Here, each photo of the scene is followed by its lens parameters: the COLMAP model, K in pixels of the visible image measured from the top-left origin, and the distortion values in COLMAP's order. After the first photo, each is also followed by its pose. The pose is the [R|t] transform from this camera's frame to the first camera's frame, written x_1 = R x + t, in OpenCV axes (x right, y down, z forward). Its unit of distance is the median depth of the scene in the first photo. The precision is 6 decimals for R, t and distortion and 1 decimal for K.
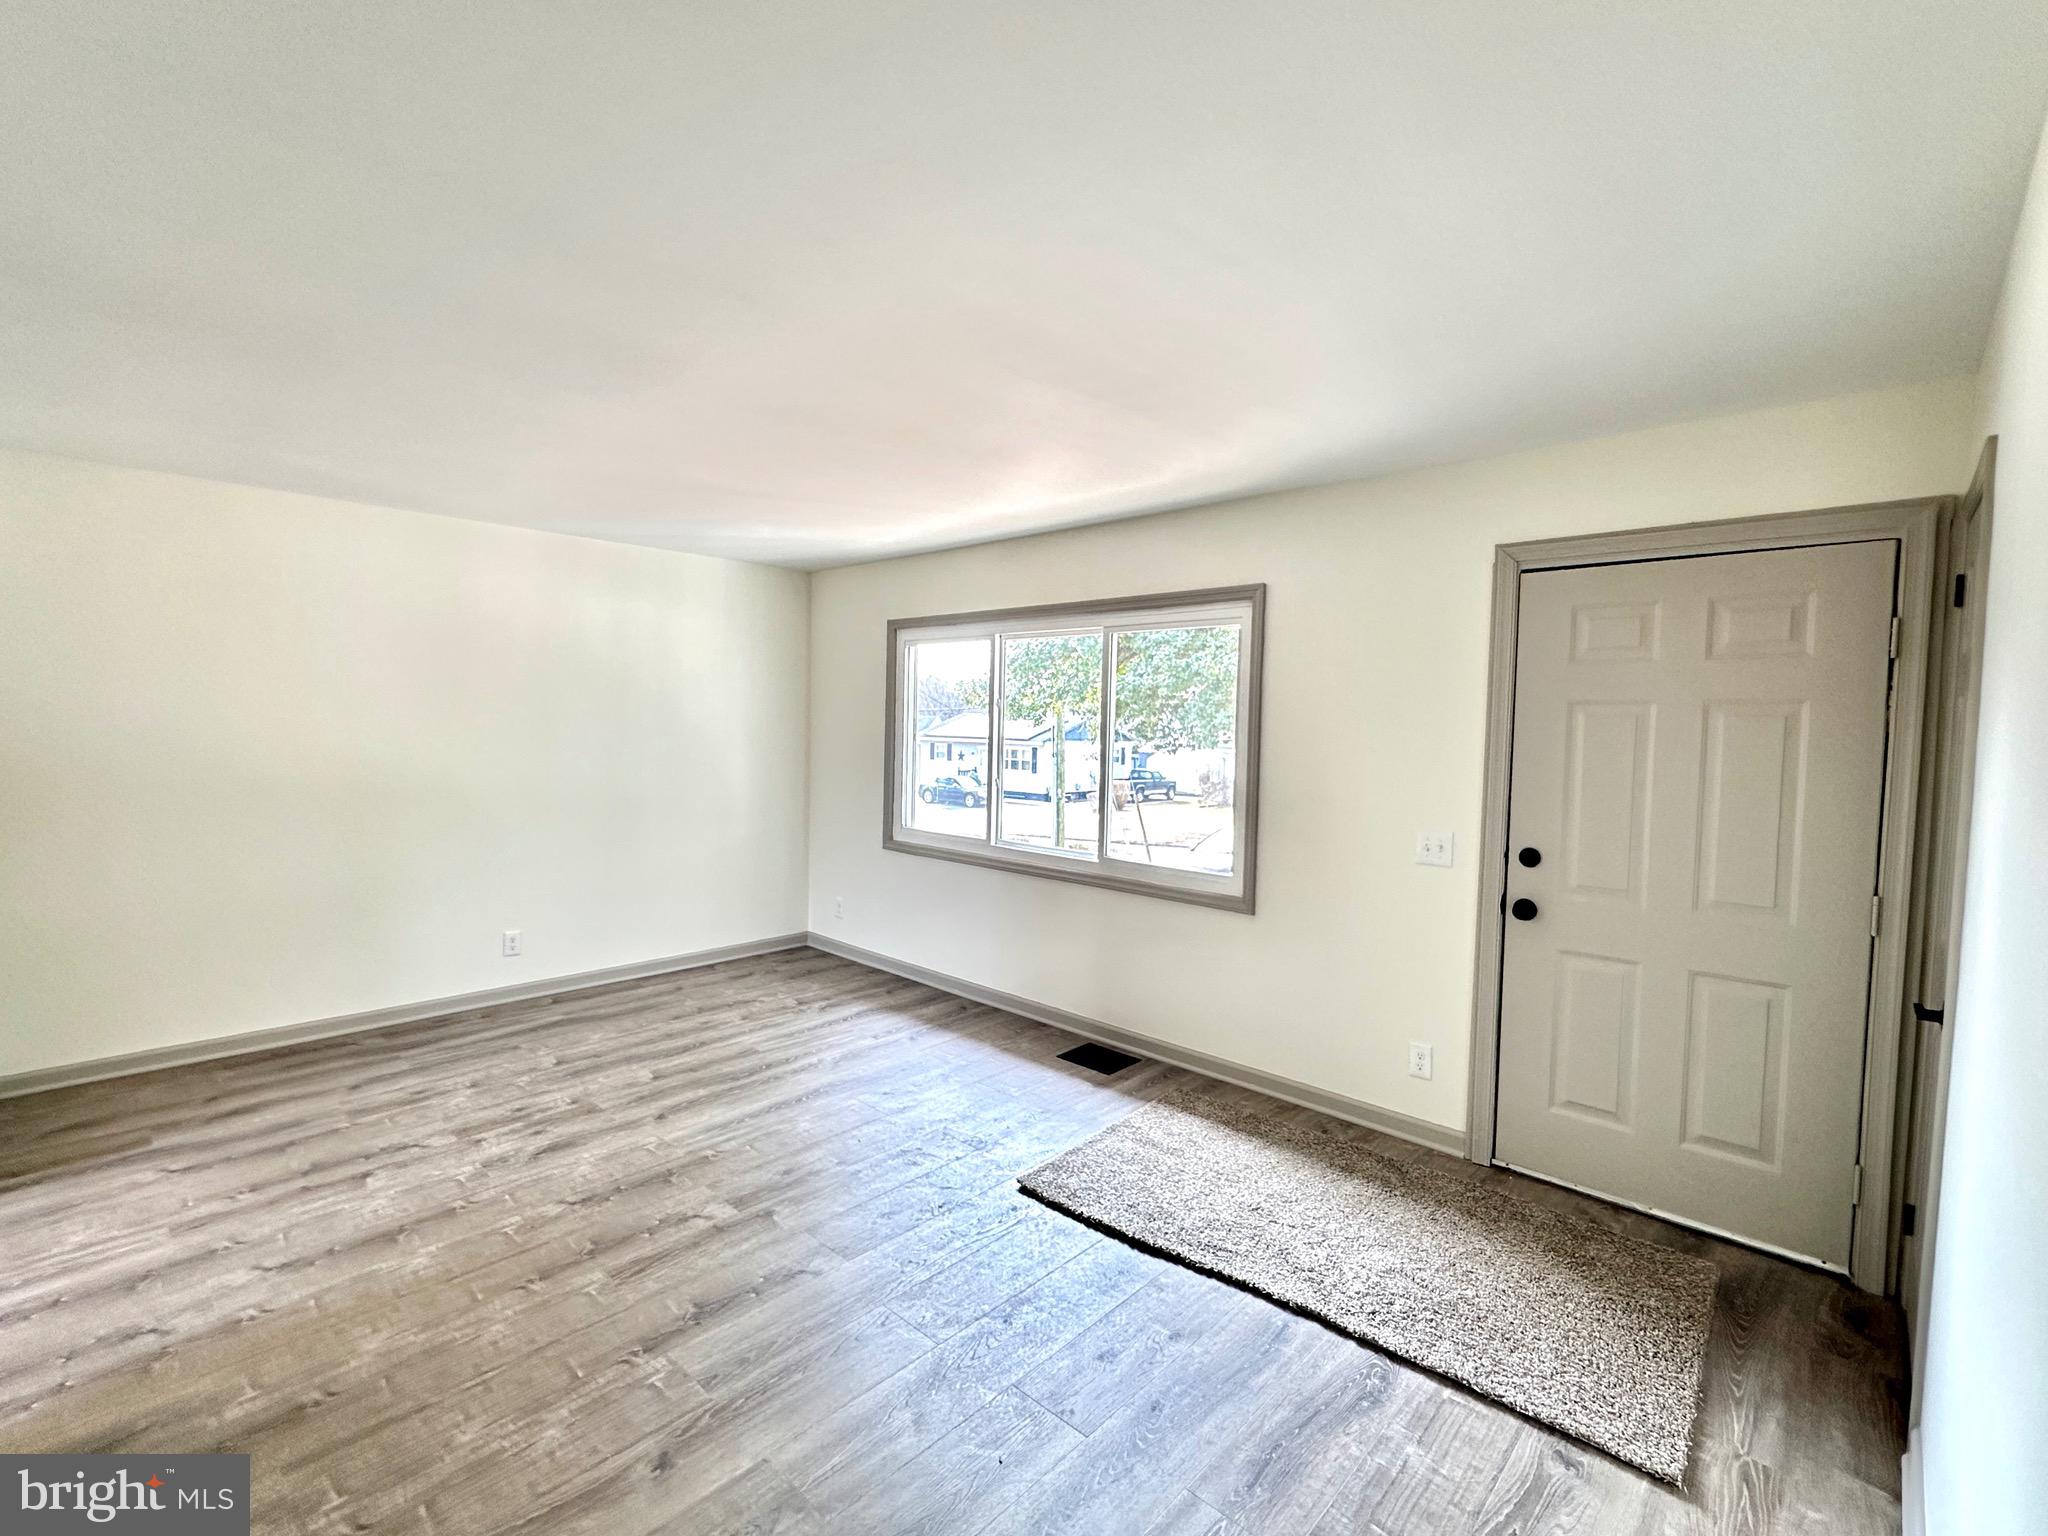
lens RADIAL K [[899.3, 0, 1024.0], [0, 899.3, 768.0], [0, 0, 1]] dist [0.002214, -0.000081]
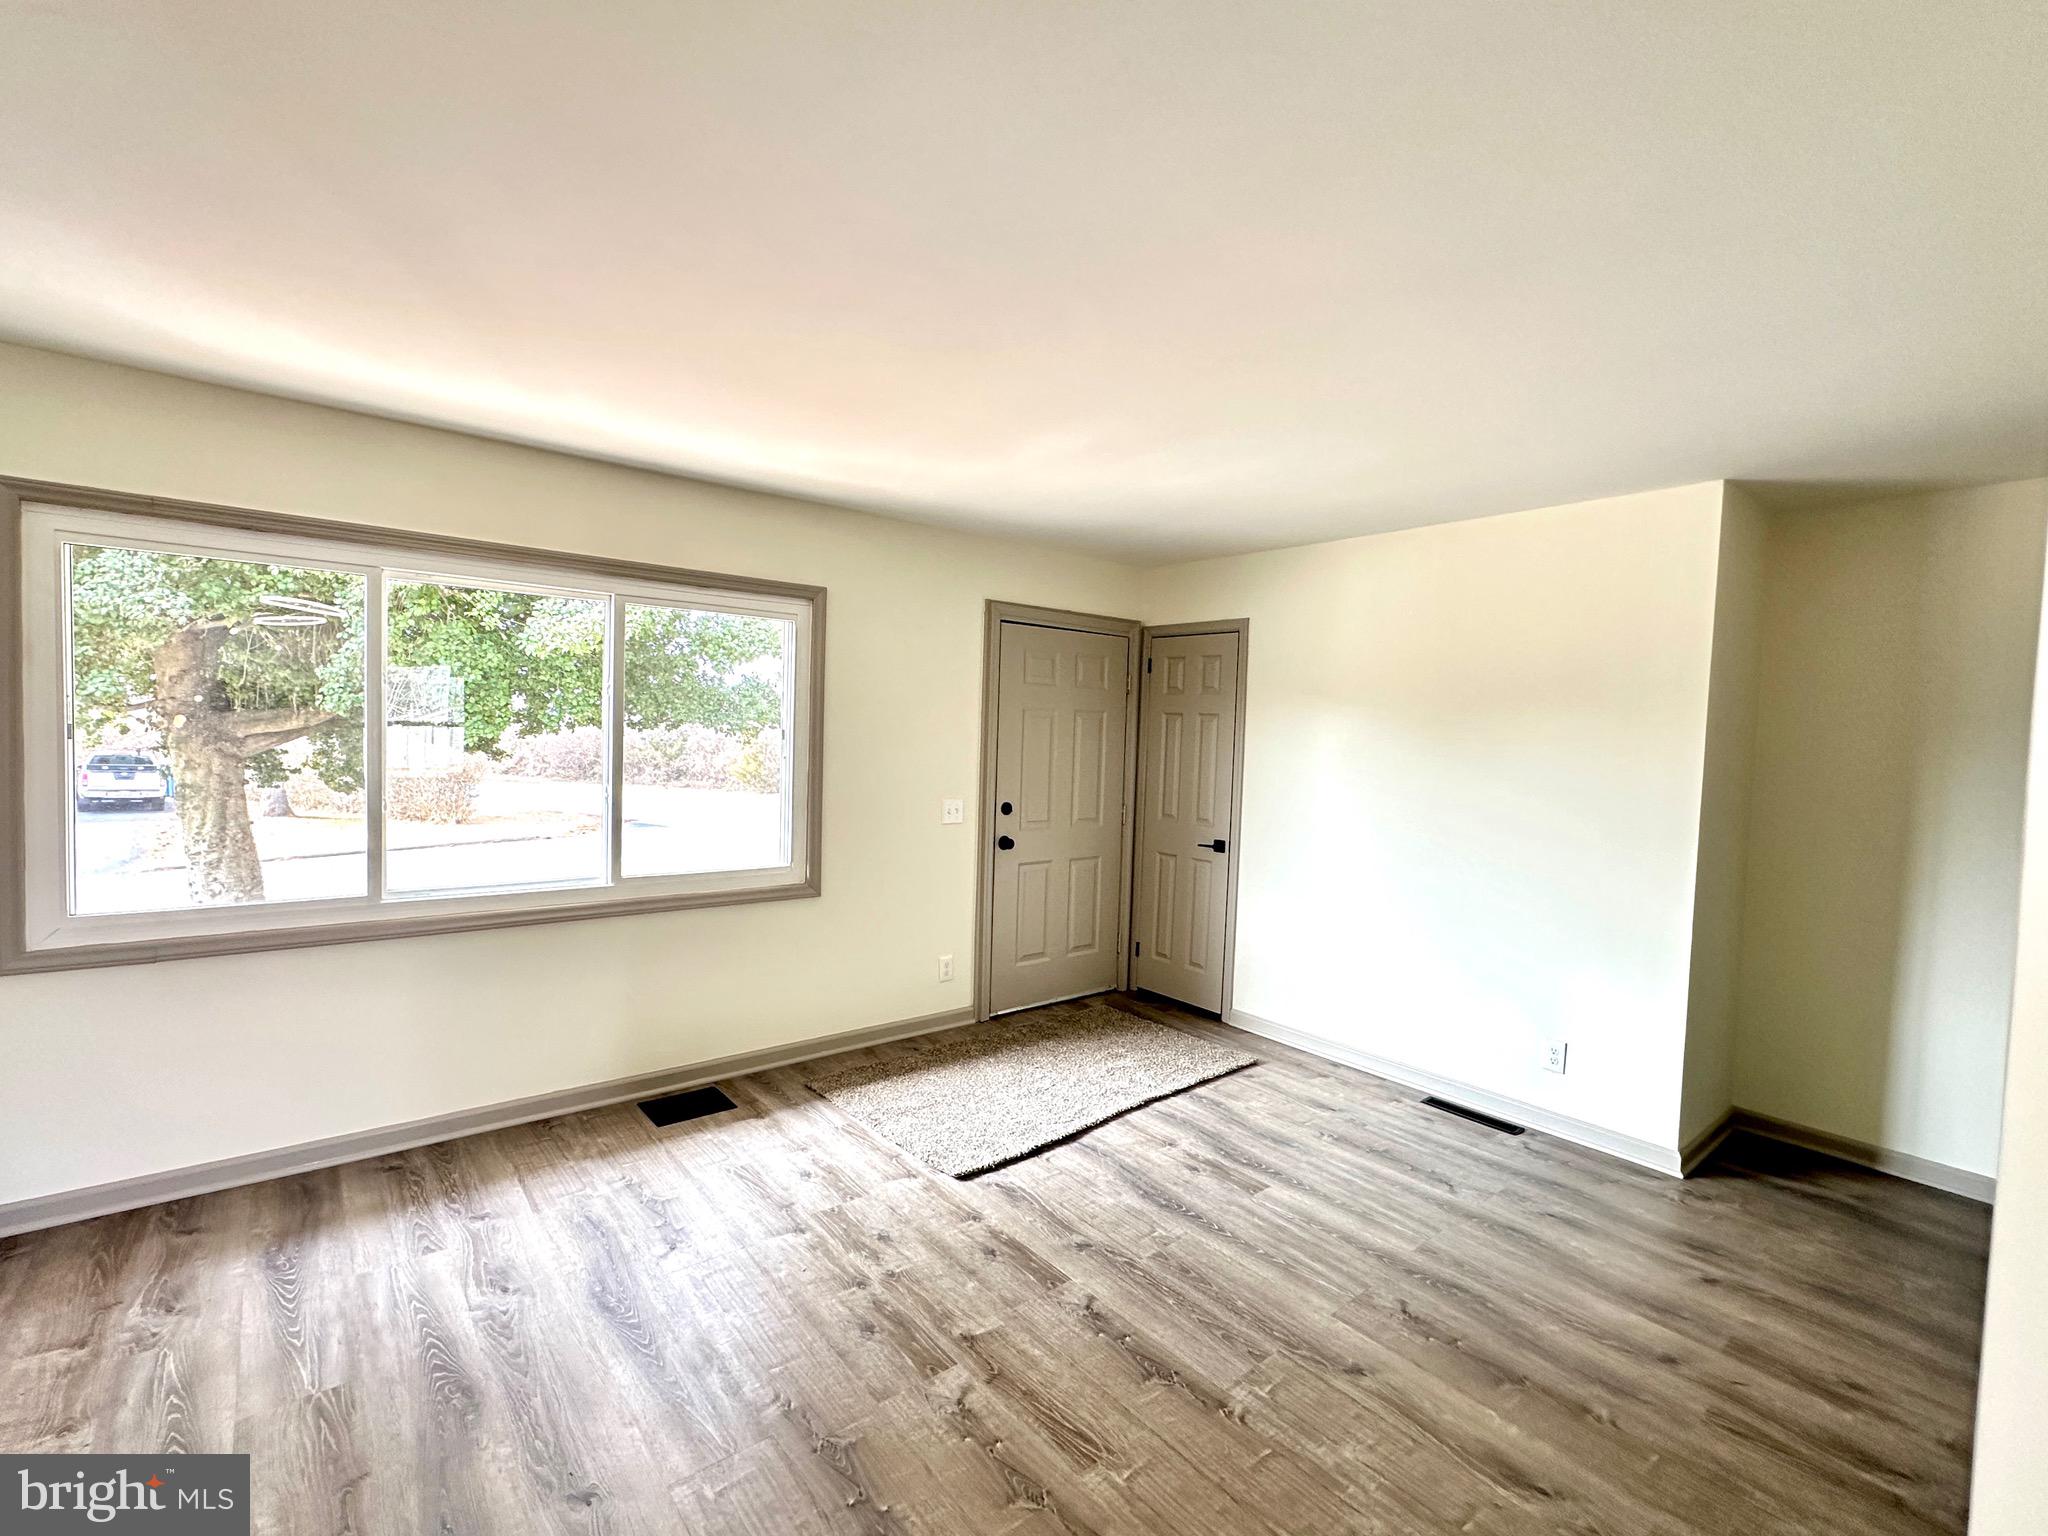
lens RADIAL K [[899.3, 0, 1024.0], [0, 899.3, 768.0], [0, 0, 1]] dist [0.002214, -0.000081]
pose [[0.137943, -0.057705, 0.988758, -0.852970], [0.019405, 0.998267, 0.055553, -0.049362], [-0.990250, 0.011524, 0.138824, 0.677620]]
